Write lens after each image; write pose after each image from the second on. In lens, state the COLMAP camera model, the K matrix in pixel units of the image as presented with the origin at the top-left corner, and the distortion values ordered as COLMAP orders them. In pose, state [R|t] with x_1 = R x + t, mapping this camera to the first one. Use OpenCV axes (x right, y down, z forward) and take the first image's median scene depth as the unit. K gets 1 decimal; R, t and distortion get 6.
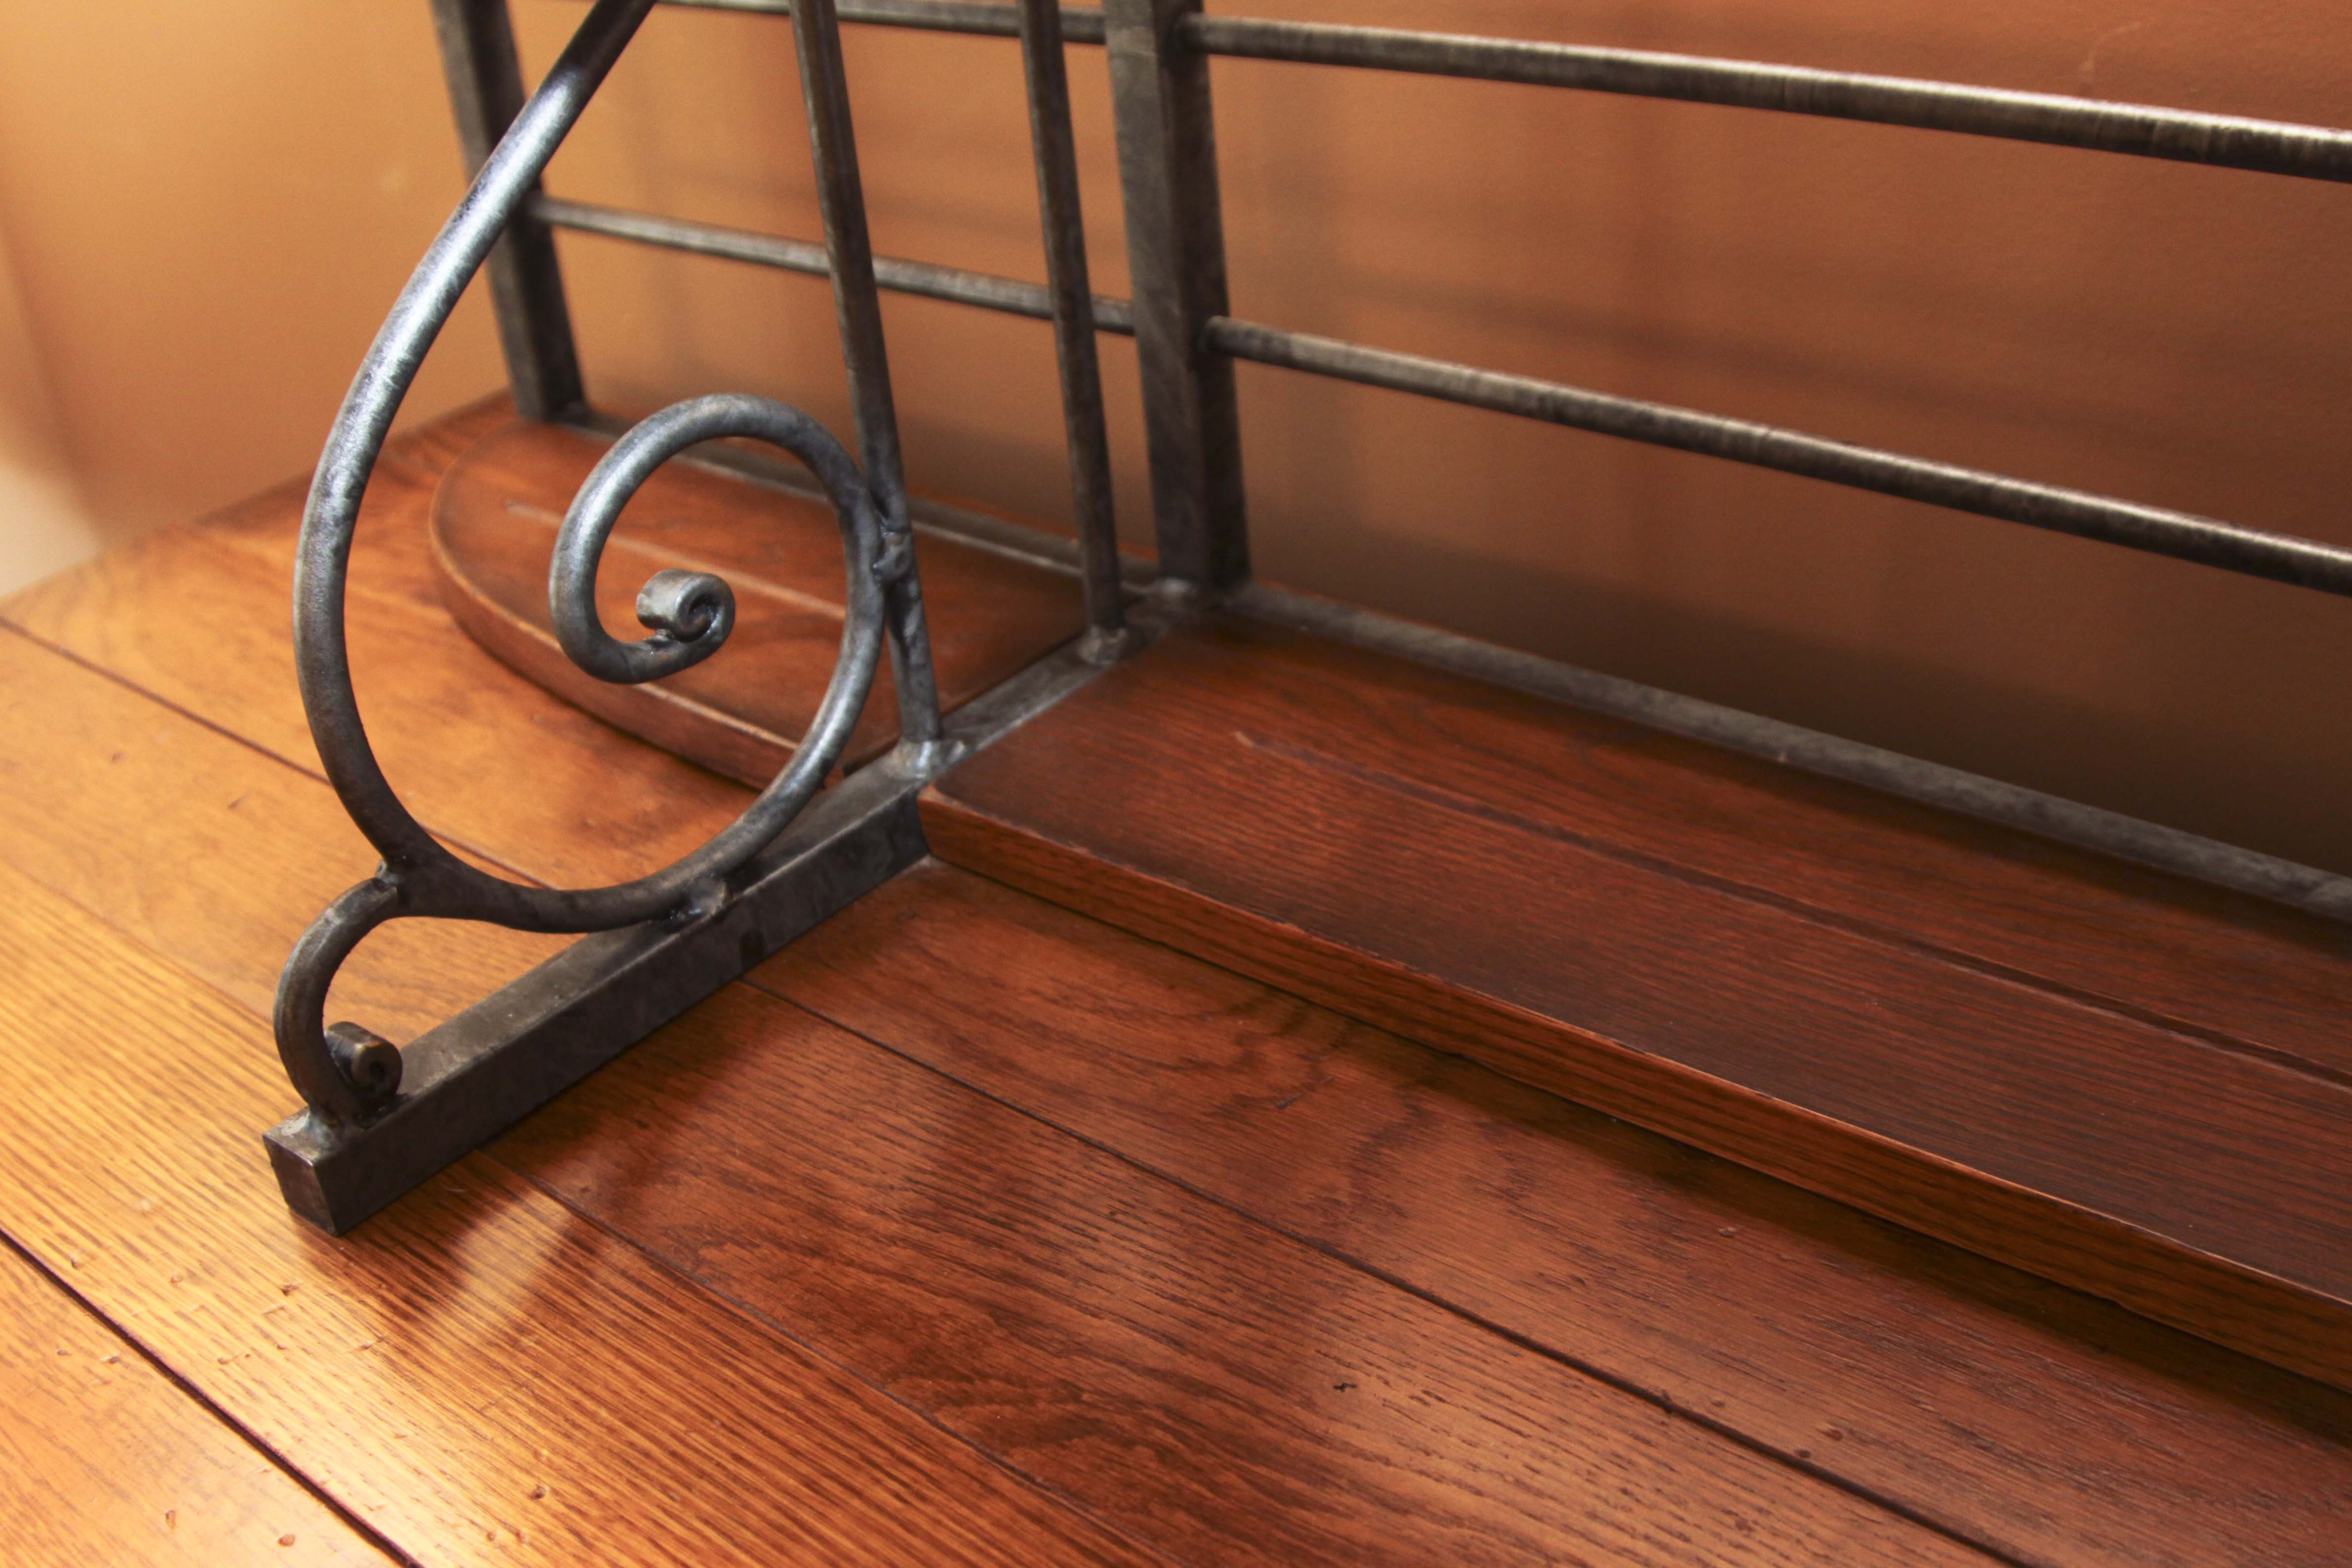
lens RADIAL K [[2487.9, 0, 1216.5], [0, 2487.9, 783.6], [0, 0, 1]] dist [-0.147611, 0.088565]
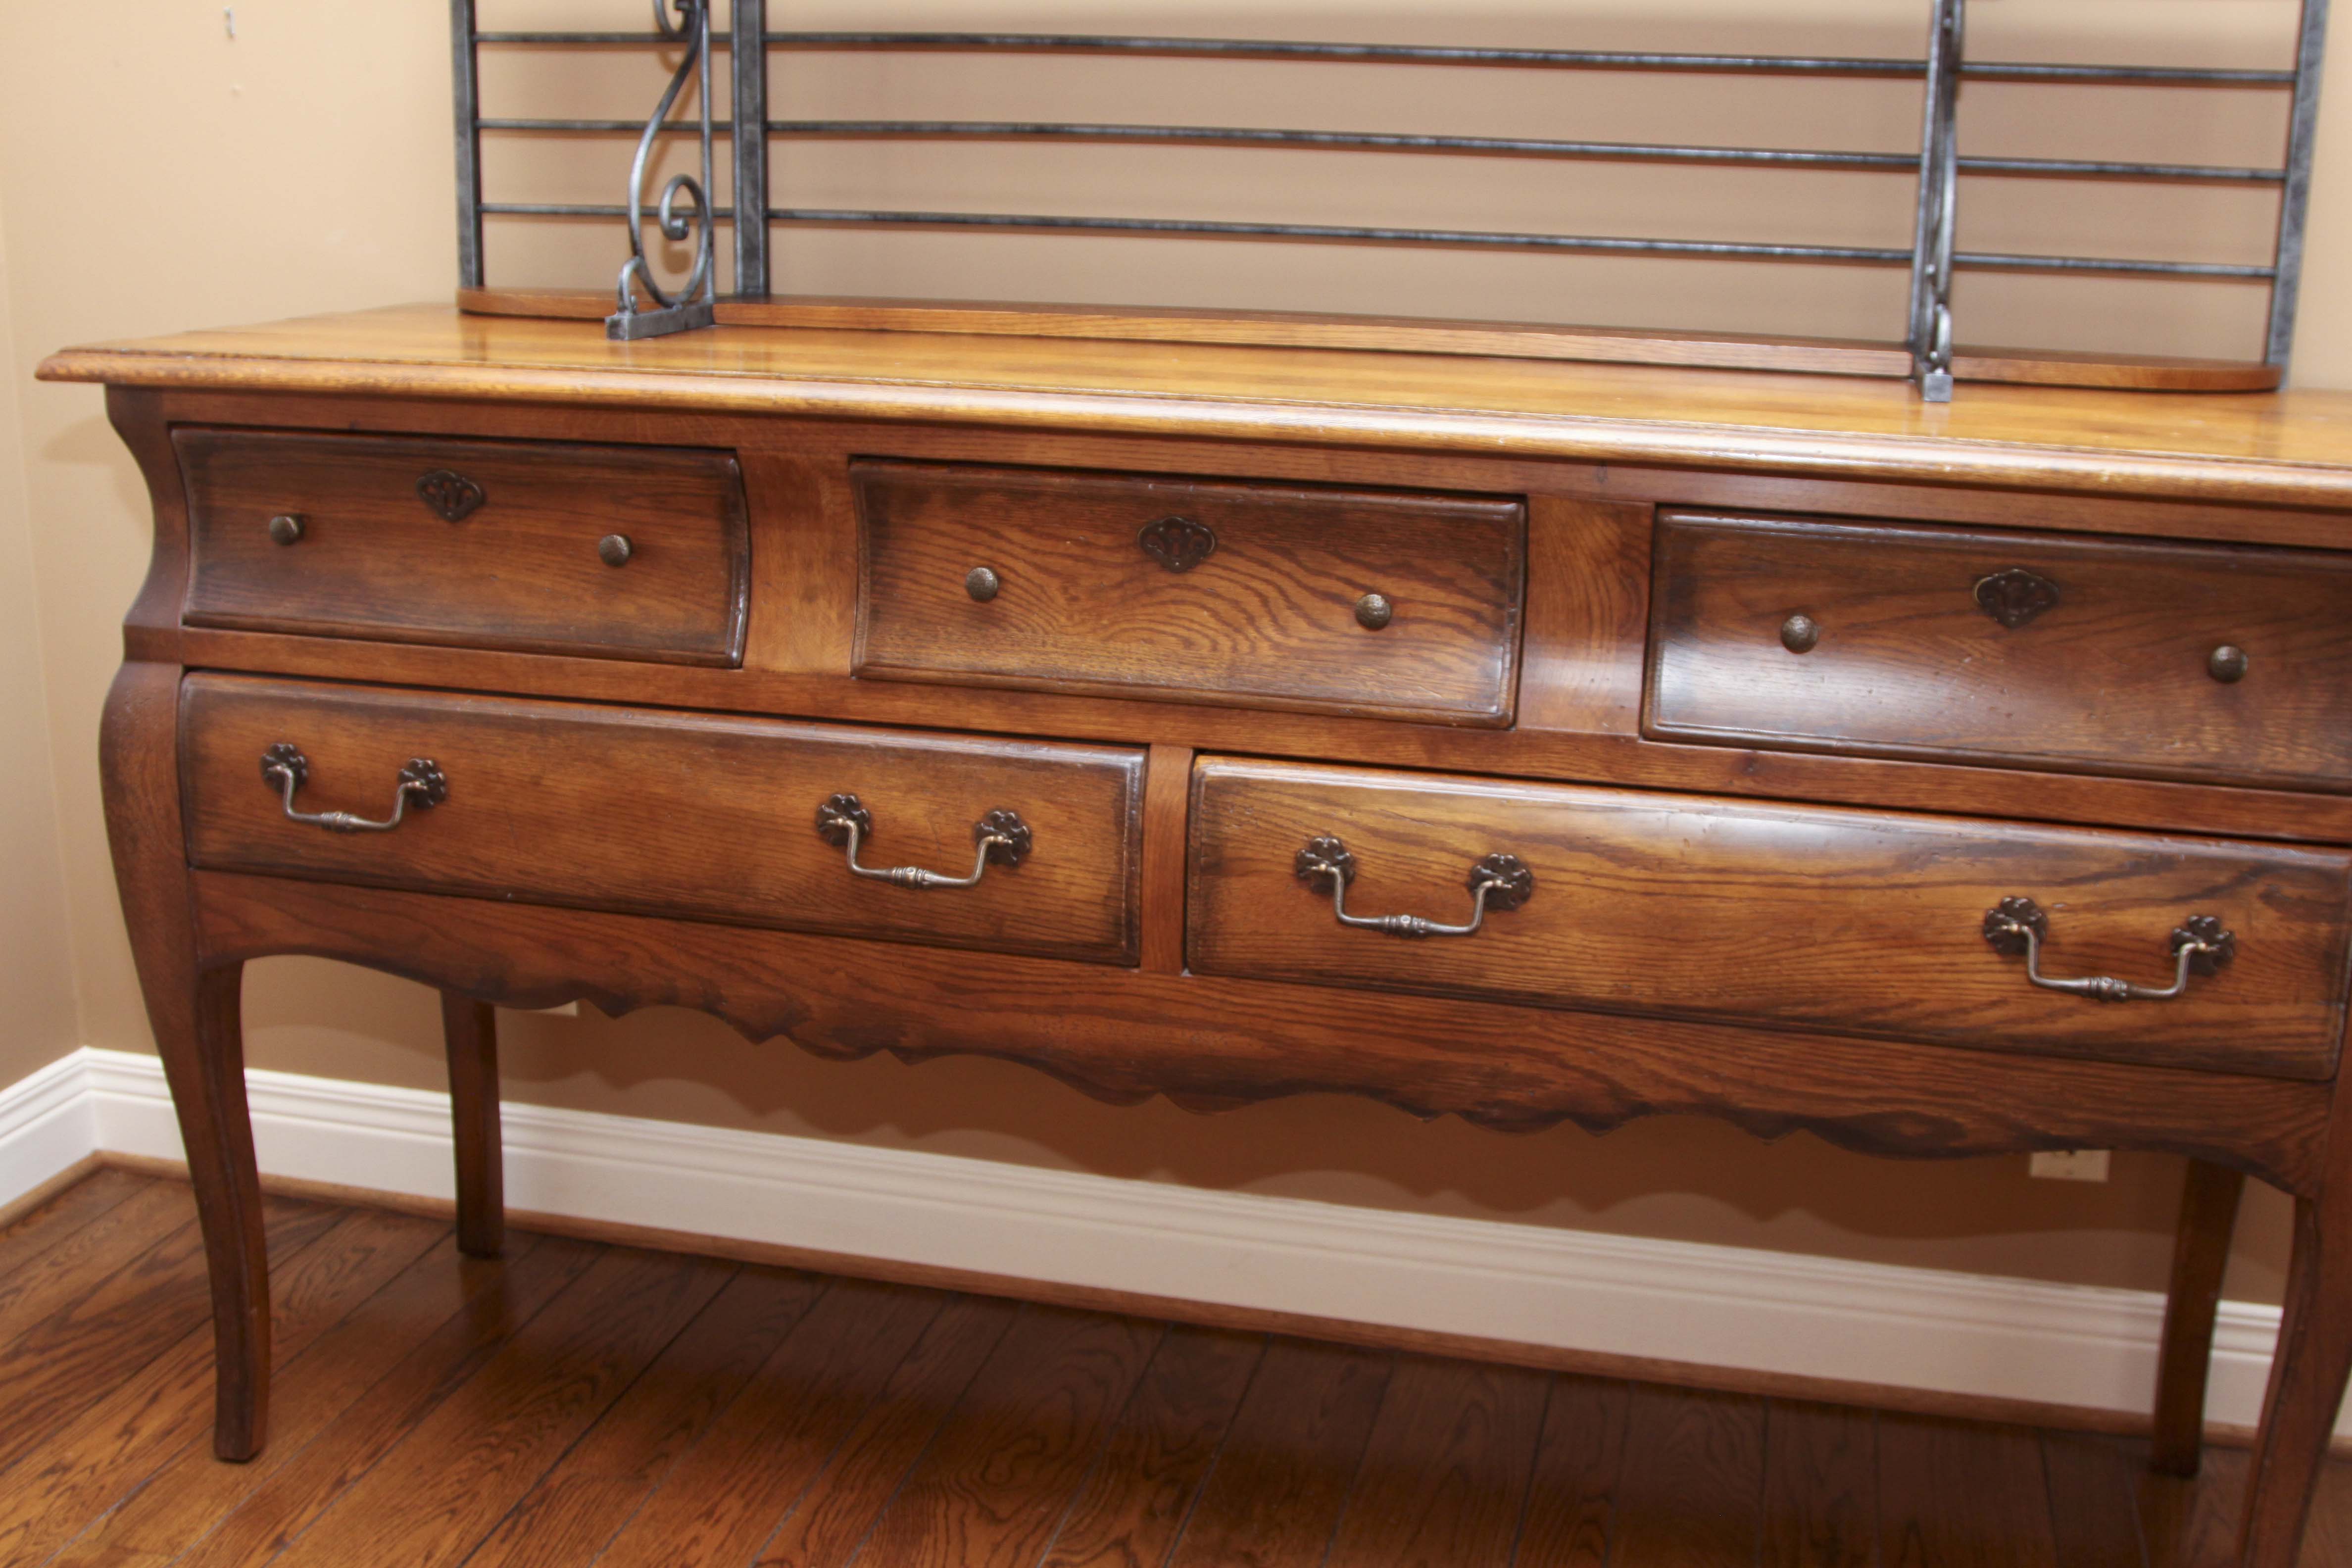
lens RADIAL K [[2464.8, 0, 1211.6], [0, 2464.8, 787.5], [0, 0, 1]] dist [-0.144774, 0.073969]
pose [[0.889572, -0.015064, 0.456547, -1.241465], [0.131600, 0.965533, -0.224562, 1.766144], [-0.437429, 0.259846, 0.860893, -2.469626]]
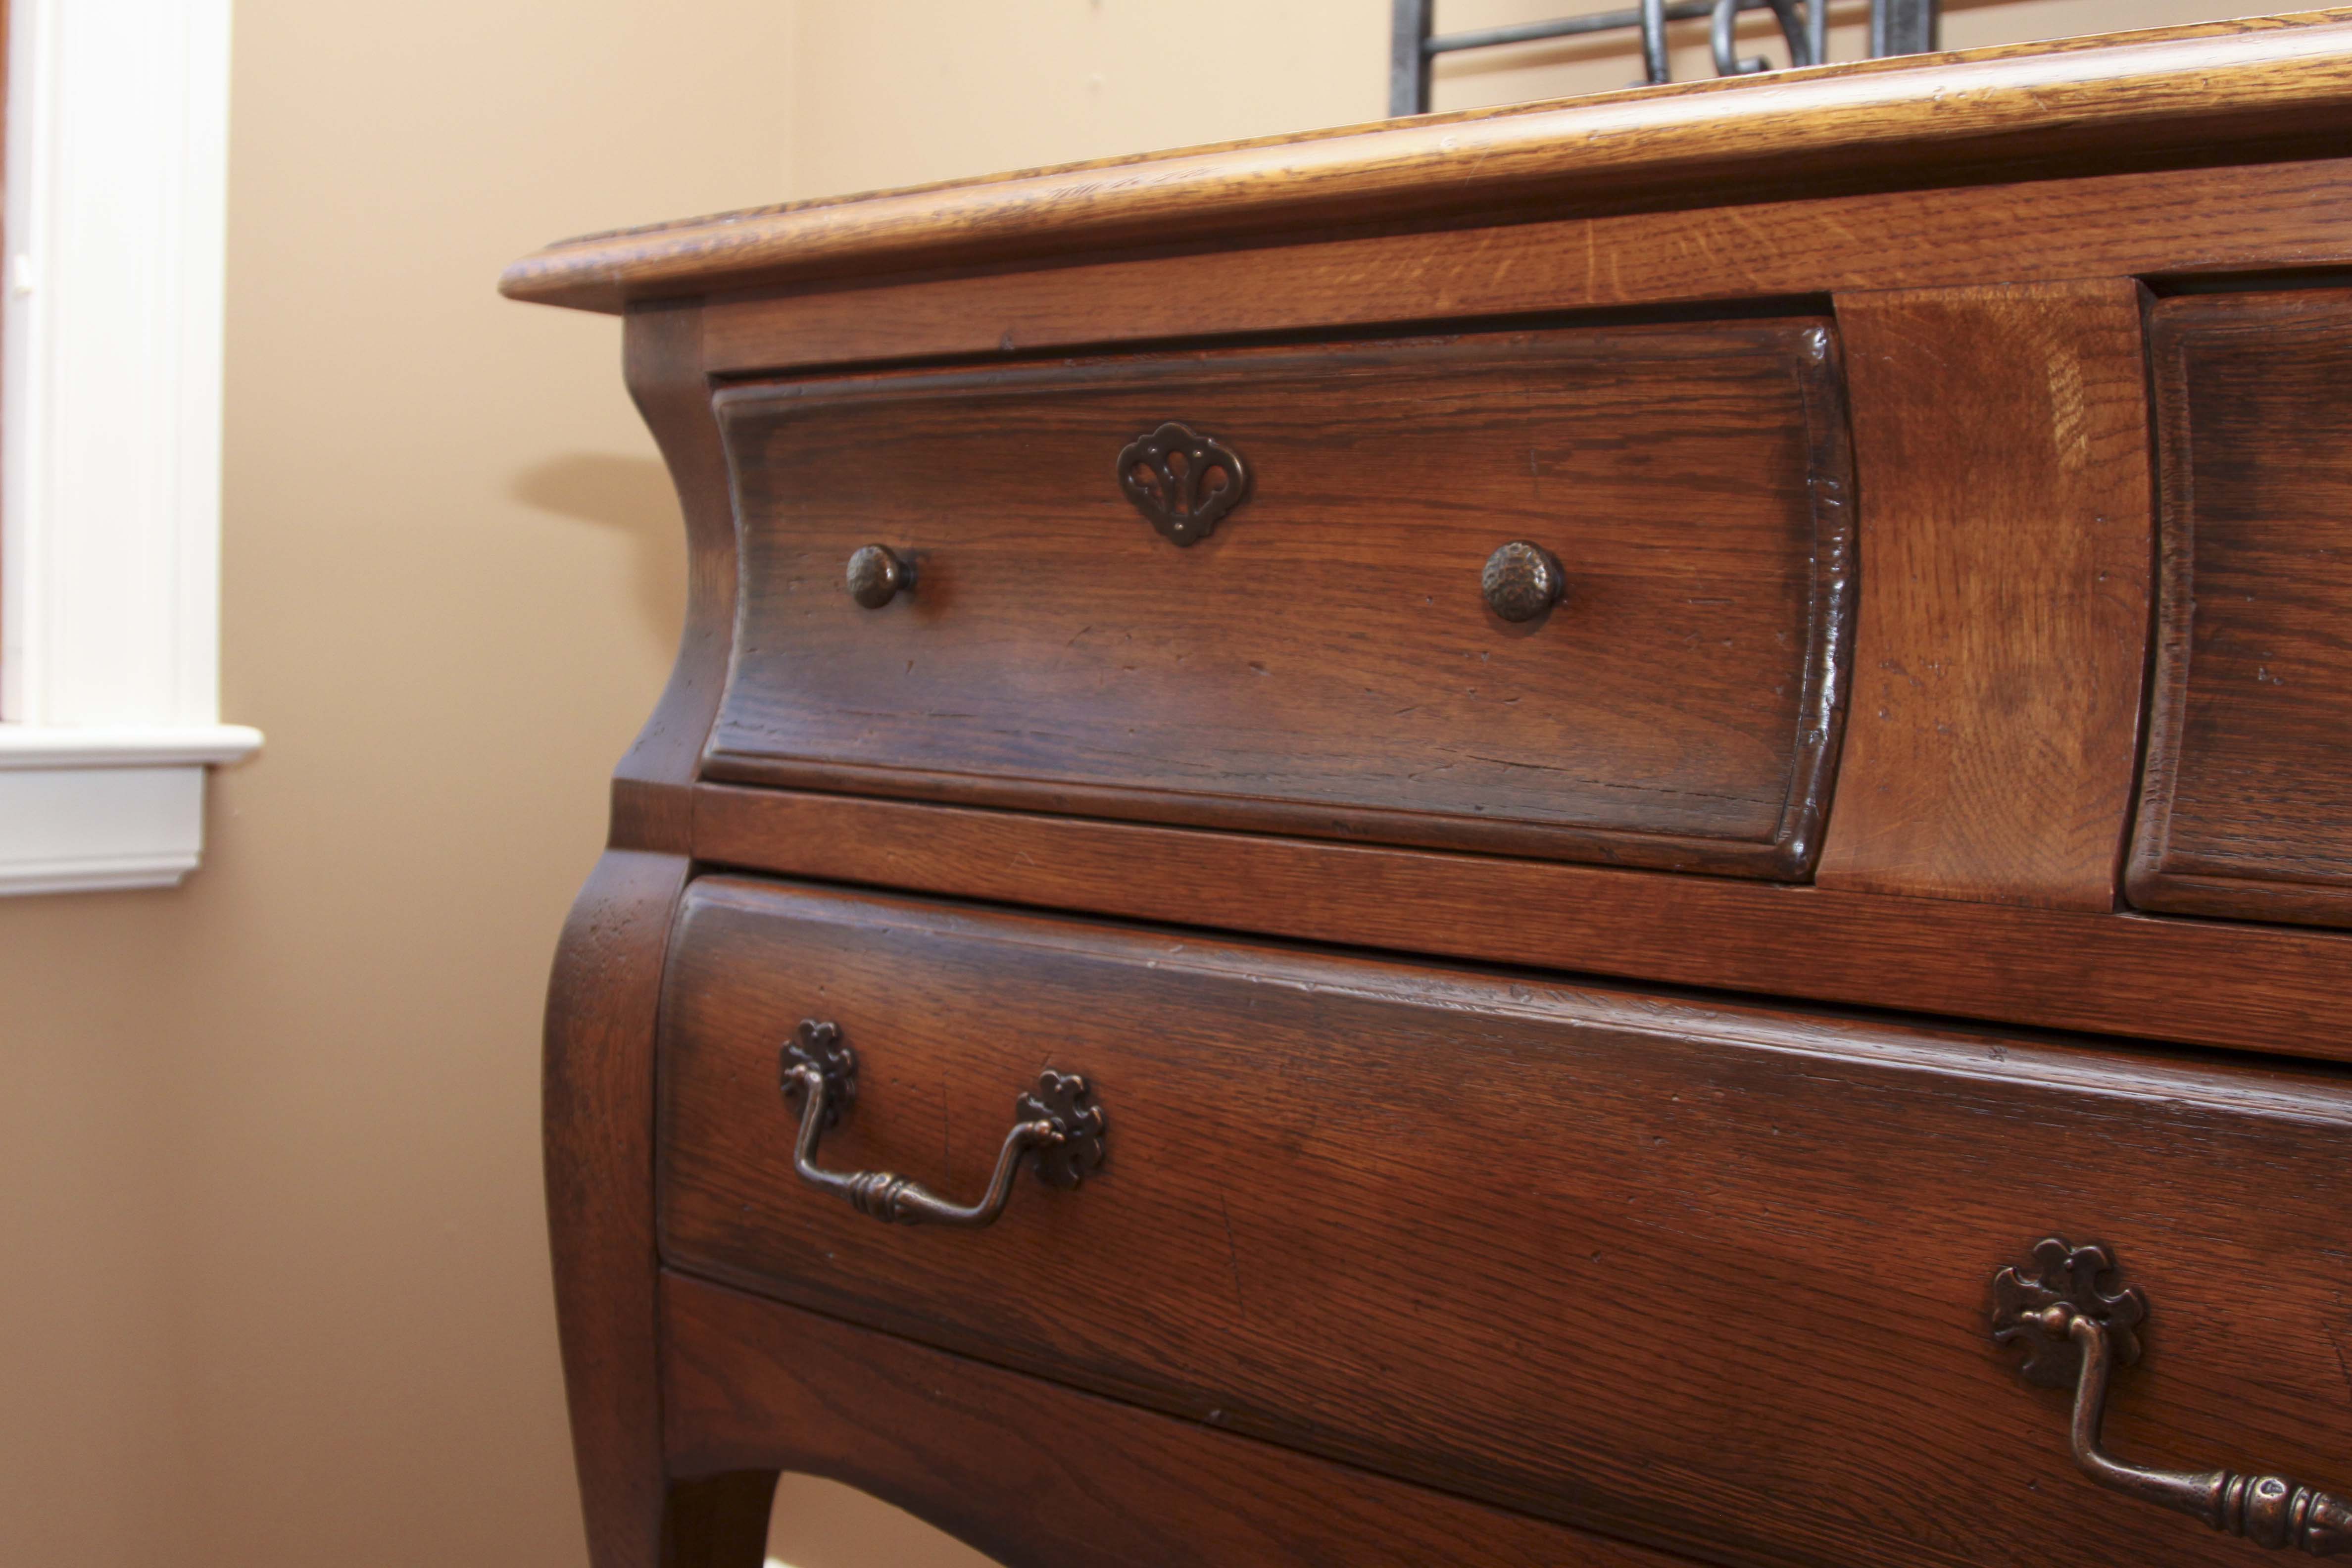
lens RADIAL K [[2464.8, 0, 1211.6], [0, 2464.8, 787.5], [0, 0, 1]] dist [-0.144774, 0.073969]
pose [[0.993812, 0.110858, 0.006965, -0.591777], [-0.096623, 0.893722, -0.438093, 1.302254], [-0.054790, 0.434709, 0.898903, -0.449410]]
